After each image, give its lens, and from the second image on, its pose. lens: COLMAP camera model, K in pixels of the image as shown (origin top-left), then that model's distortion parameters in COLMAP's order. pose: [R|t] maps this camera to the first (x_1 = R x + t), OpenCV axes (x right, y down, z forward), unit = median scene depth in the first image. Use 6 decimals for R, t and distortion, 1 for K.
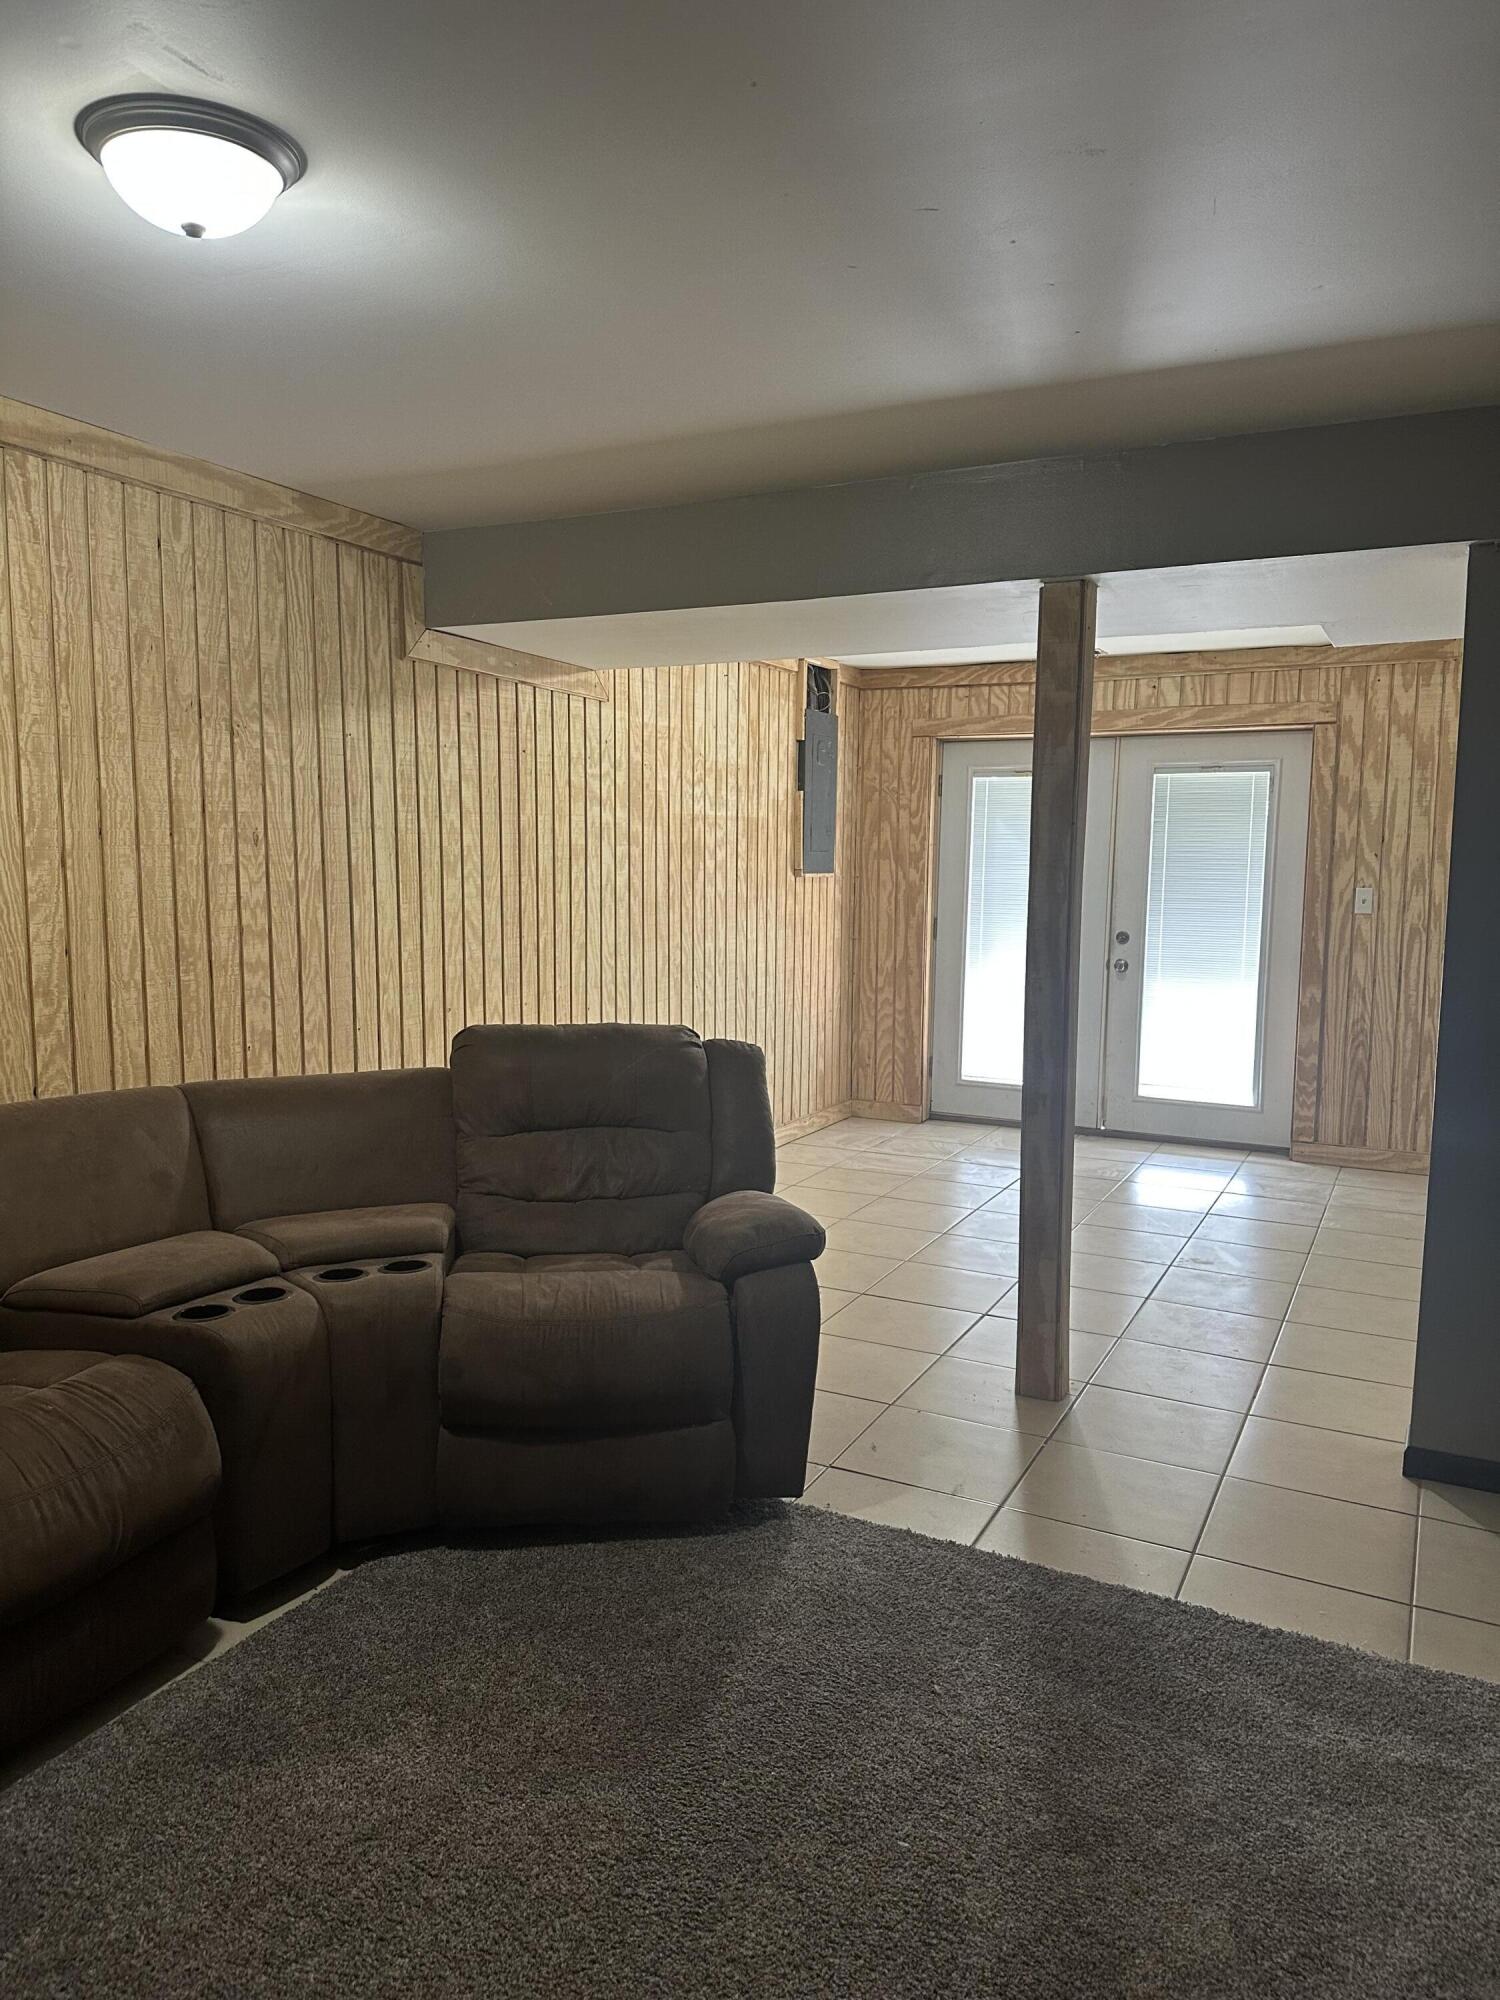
lens RADIAL K [[1425.6, 0, 735.1], [0, 1425.6, 1021.9], [0, 0, 1]] dist [0.061552, -0.066552]
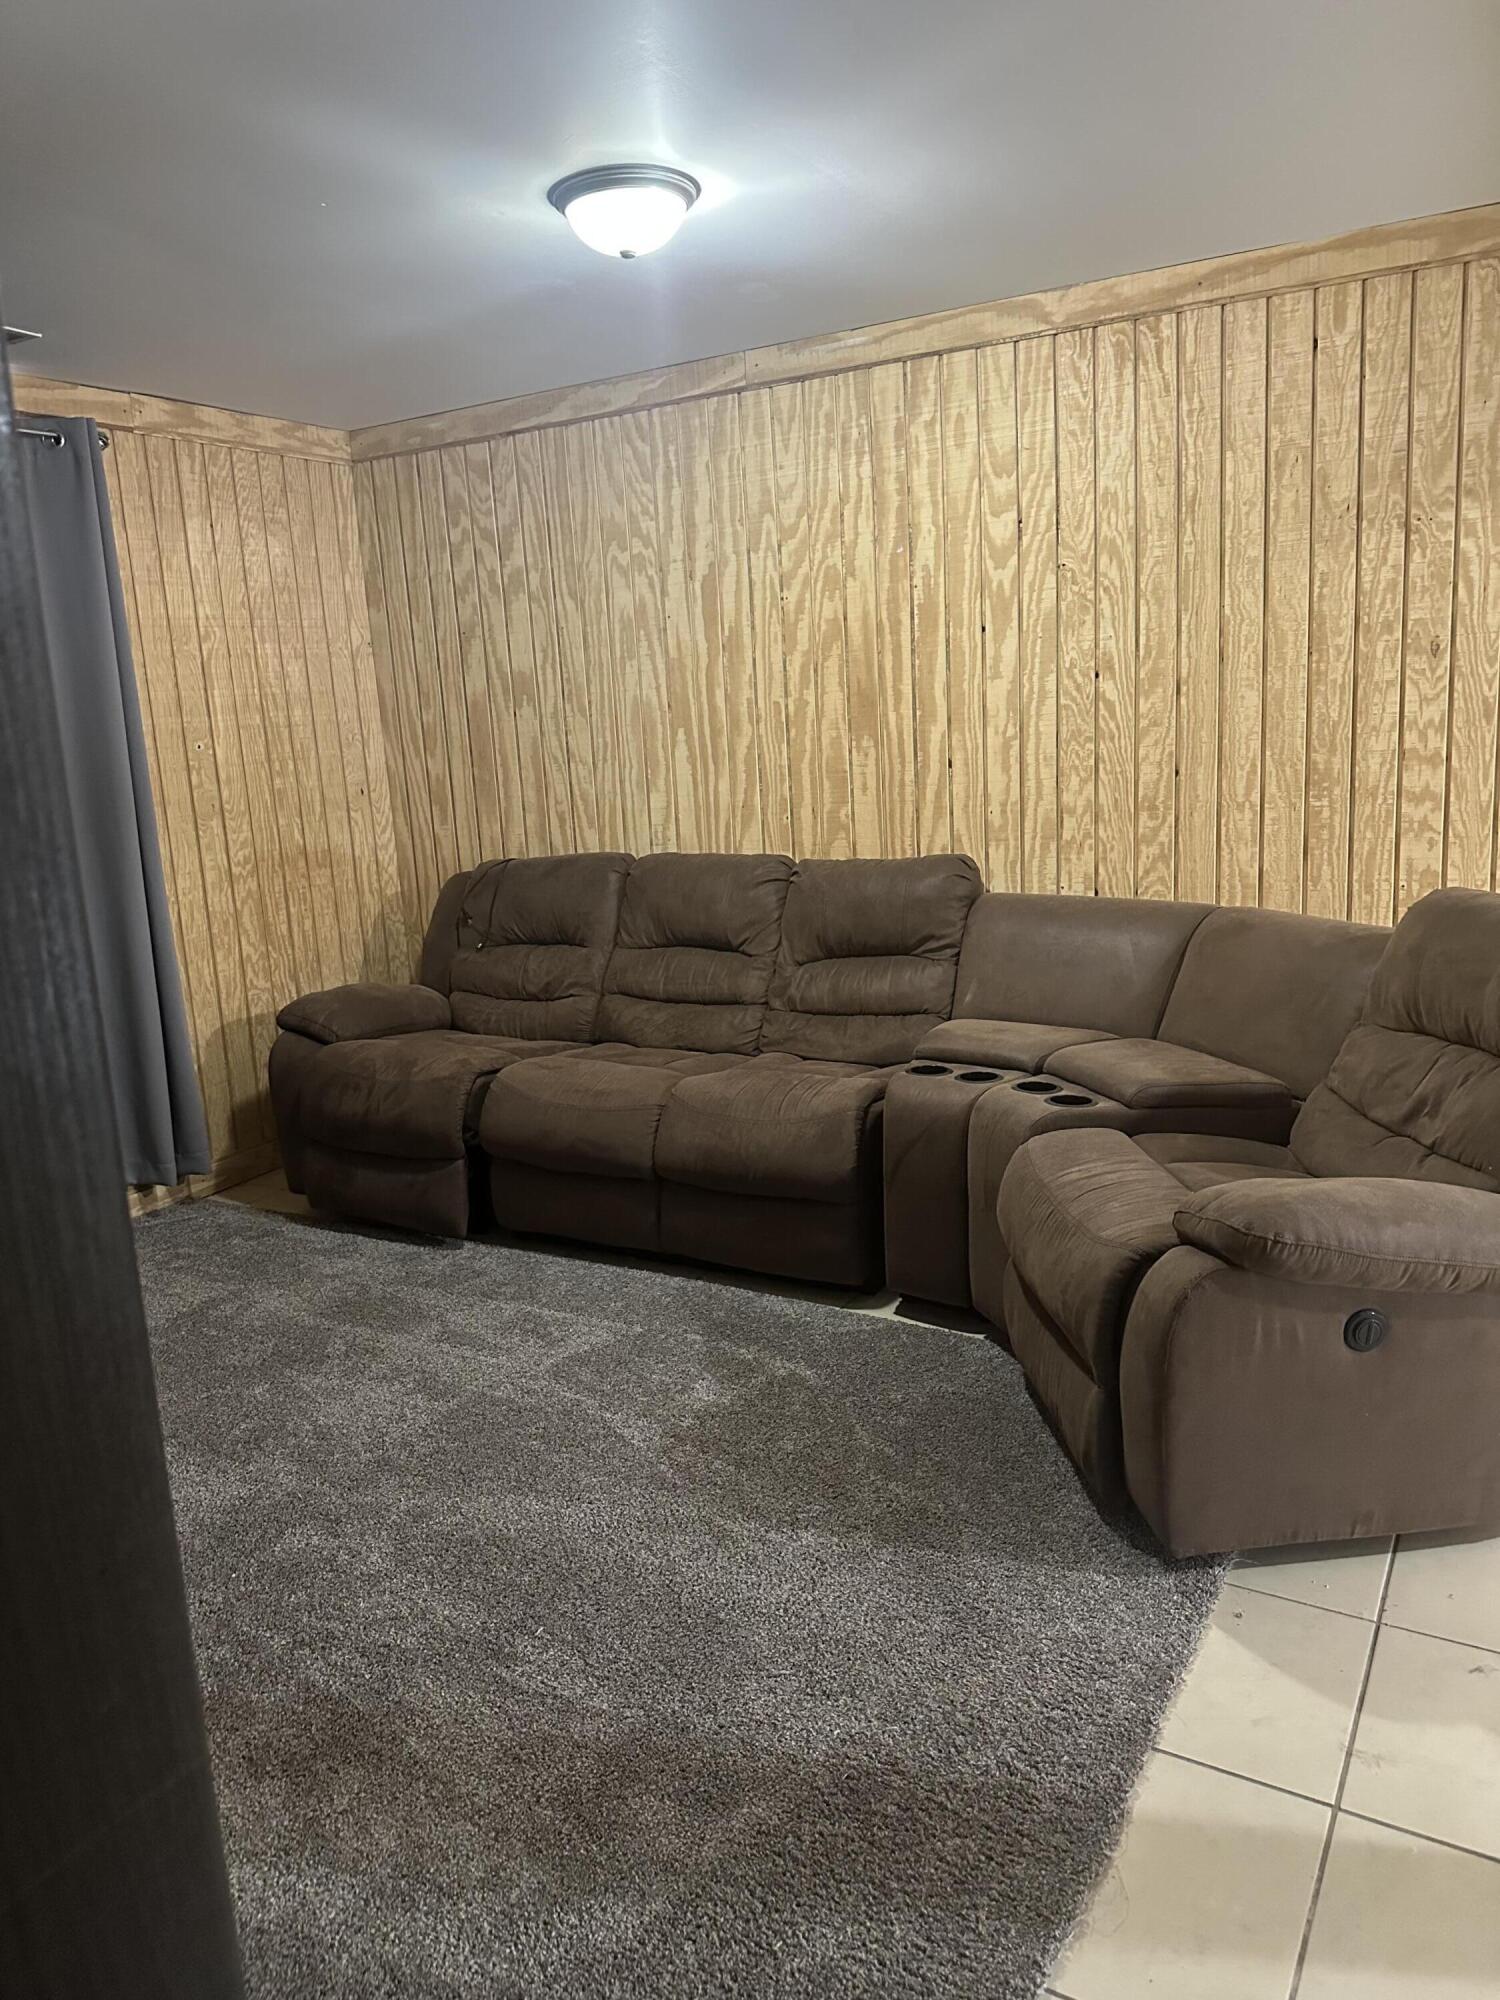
lens RADIAL K [[1425.6, 0, 797.1], [0, 1425.6, 993.5], [0, 0, 1]] dist [0.061552, -0.066552]
pose [[-0.032793, 0.180281, -0.983068, 0.619827], [-0.074892, 0.980389, 0.182288, -0.056593], [0.996652, 0.079601, -0.018648, 0.695025]]
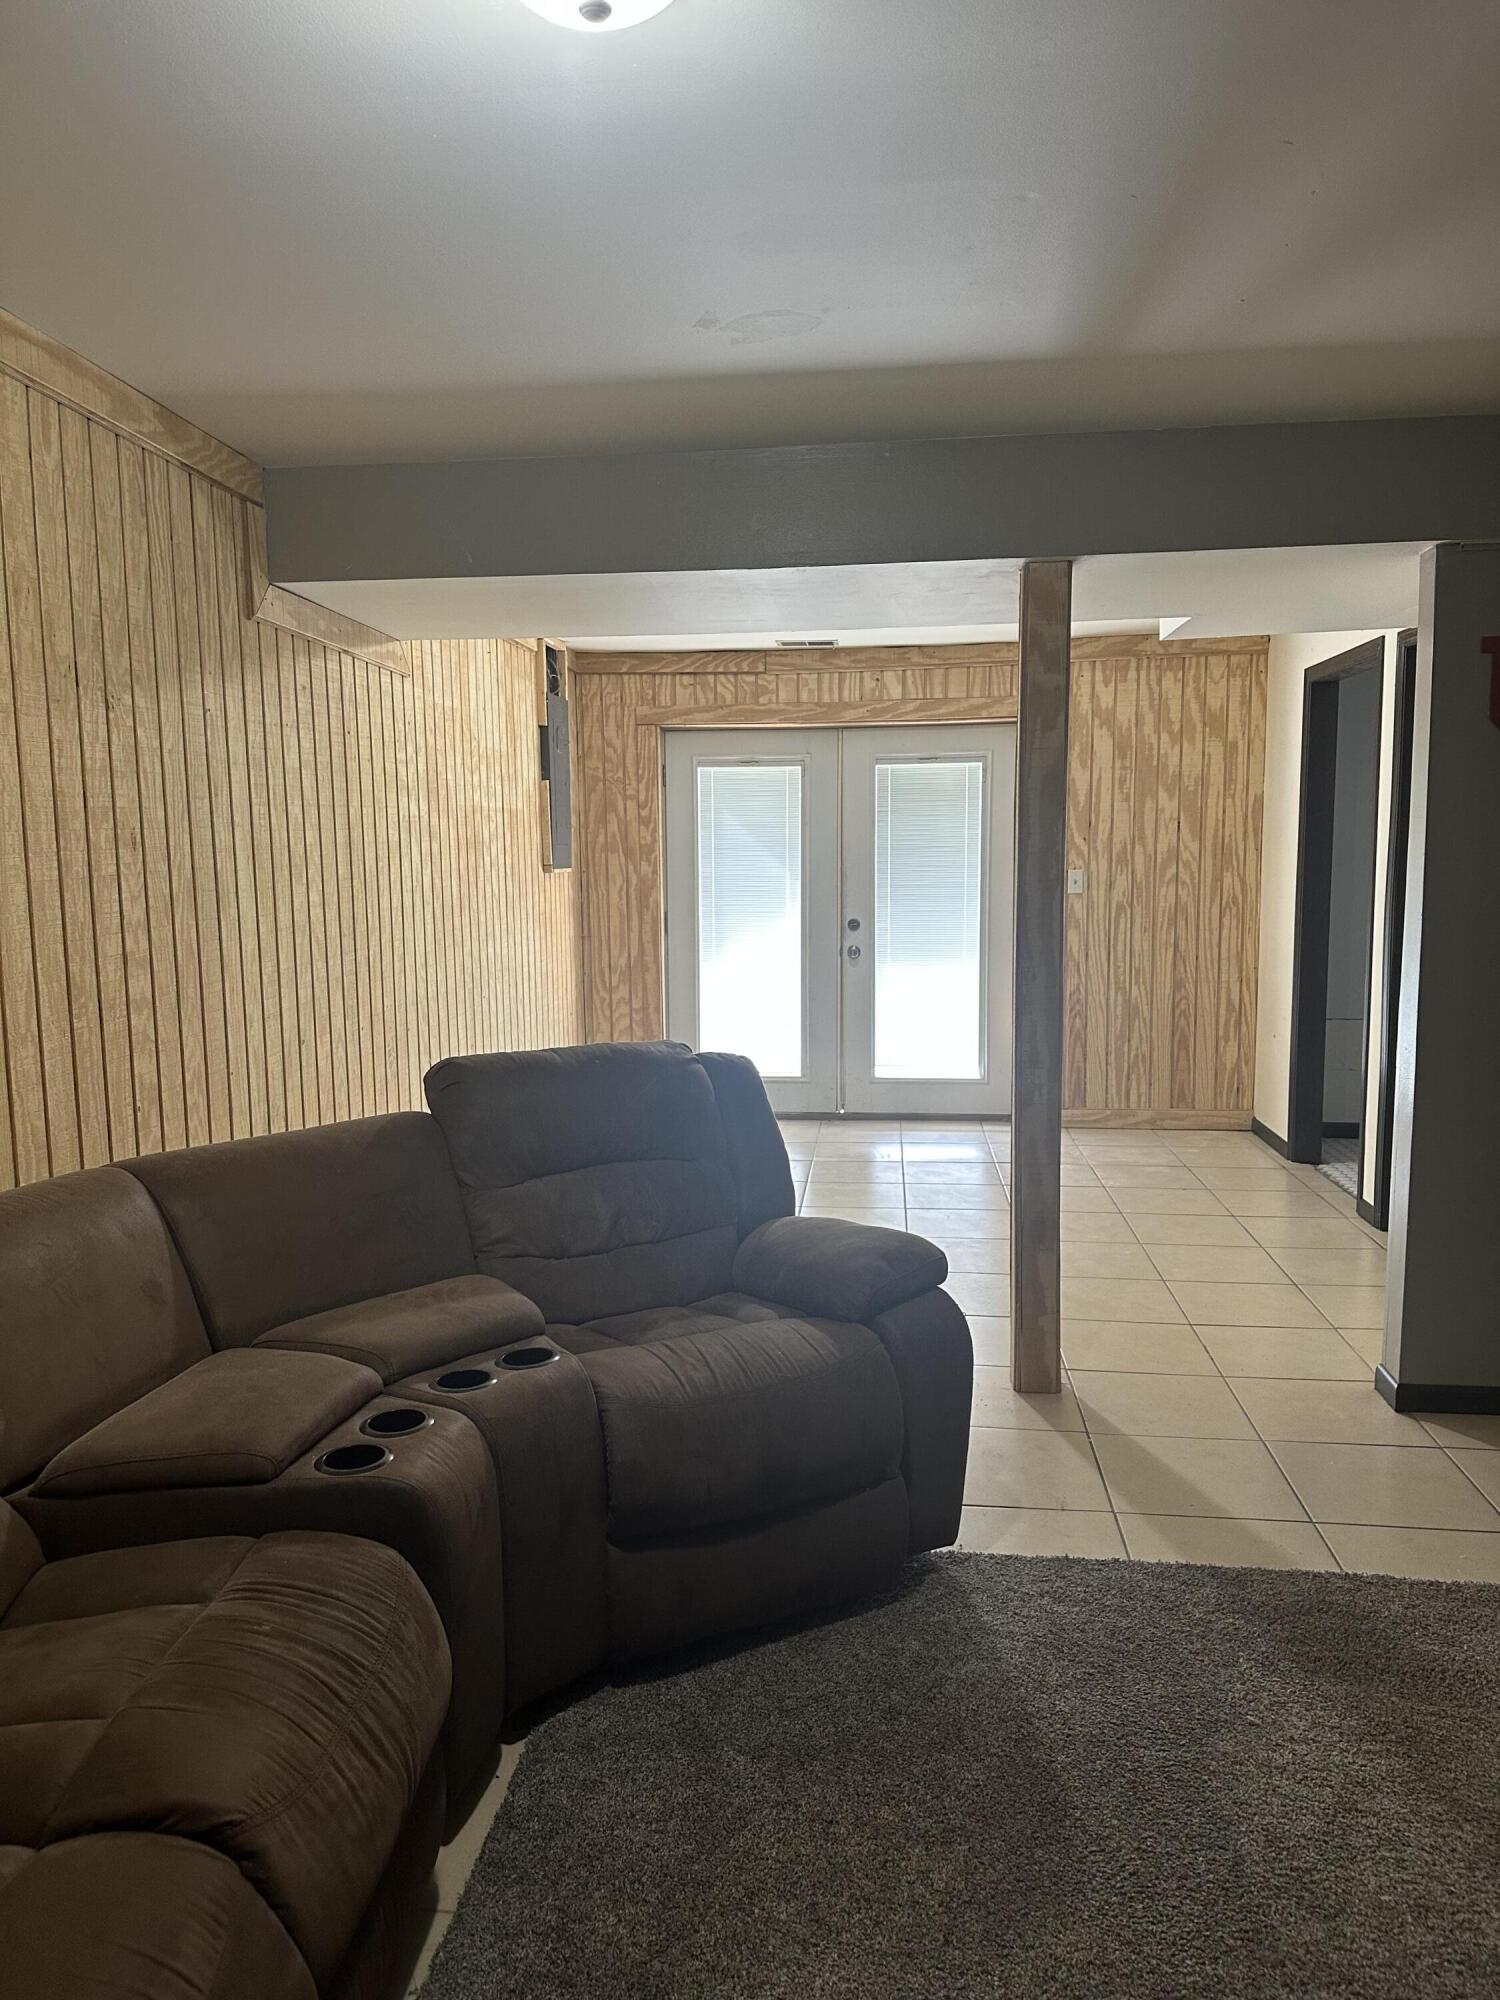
lens RADIAL K [[1425.6, 0, 749.9], [0, 1425.6, 1013.1], [0, 0, 1]] dist [0.061552, -0.066552]
pose [[0.931313, -0.063451, 0.358651, -0.331679], [0.063893, 0.997900, 0.010631, -0.022420], [-0.358572, 0.013015, 0.933411, 0.156940]]
